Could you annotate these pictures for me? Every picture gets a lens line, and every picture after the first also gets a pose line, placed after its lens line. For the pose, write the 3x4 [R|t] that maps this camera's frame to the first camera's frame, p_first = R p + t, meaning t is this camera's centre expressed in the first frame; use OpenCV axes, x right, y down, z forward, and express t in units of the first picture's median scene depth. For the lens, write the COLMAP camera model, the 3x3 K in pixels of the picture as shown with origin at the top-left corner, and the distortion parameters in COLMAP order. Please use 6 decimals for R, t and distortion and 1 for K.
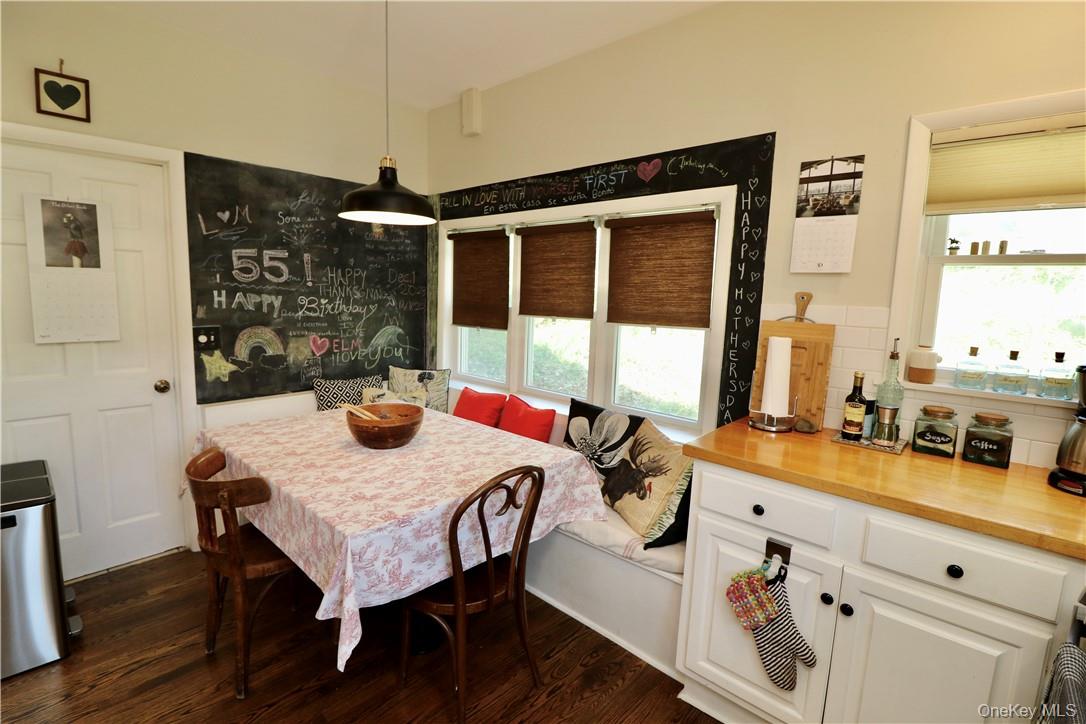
lens RADIAL K [[498.2, 0, 540.4], [0, 498.2, 355.6], [0, 0, 1]] dist [-0.001240, -0.012837]
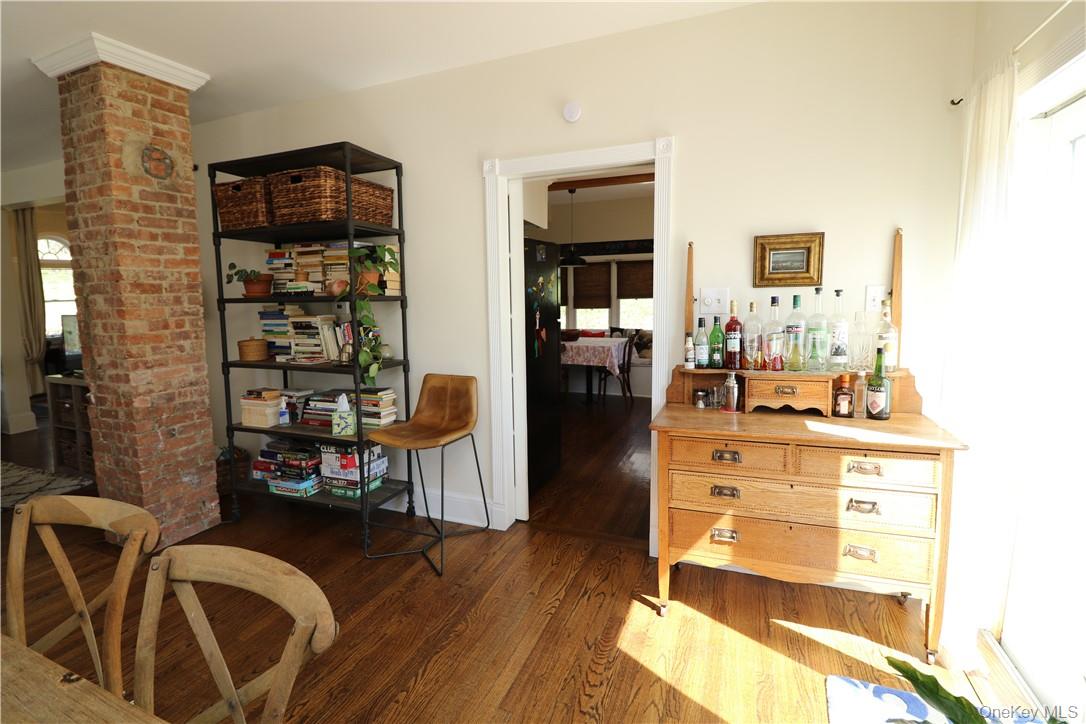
lens RADIAL K [[498.2, 0, 540.4], [0, 498.2, 355.6], [0, 0, 1]] dist [-0.001240, -0.012837]
pose [[0.932051, -0.077292, 0.353986, -1.185986], [0.082869, 0.996560, -0.000599, 0.199006], [-0.352722, 0.029893, 0.935251, -1.317272]]
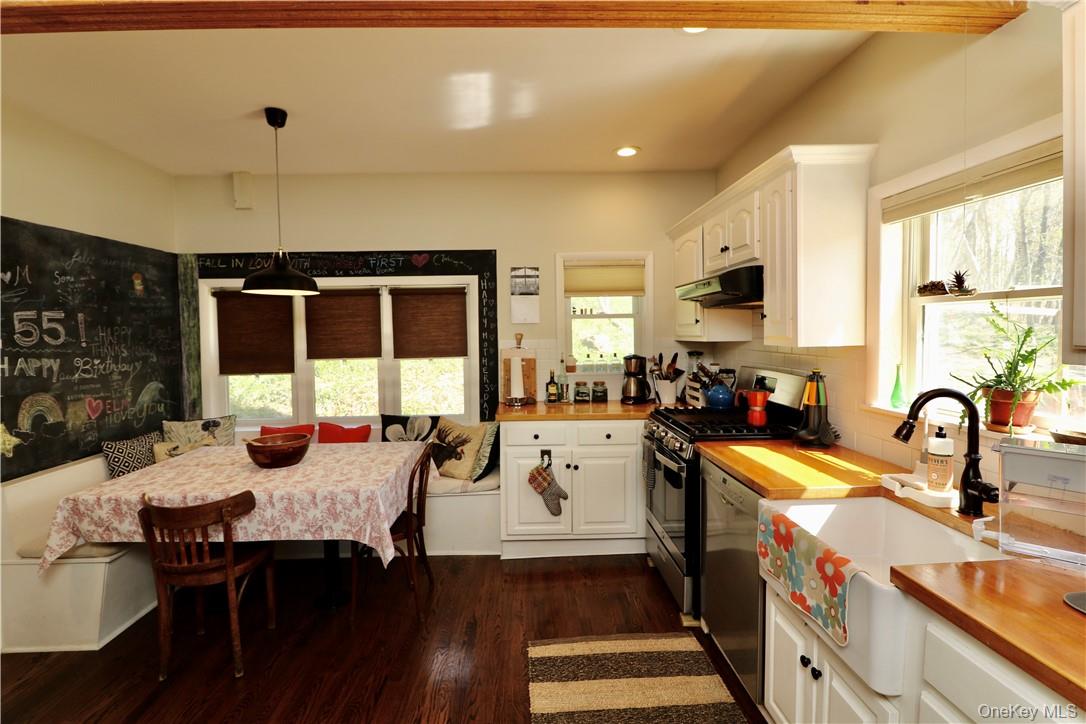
lens RADIAL K [[498.2, 0, 540.4], [0, 498.2, 355.6], [0, 0, 1]] dist [-0.001240, -0.012837]
pose [[0.712503, -0.073693, 0.697788, -0.546248], [0.124722, 0.991935, -0.022594, 0.008864], [-0.690495, 0.103127, 0.715948, -0.309905]]
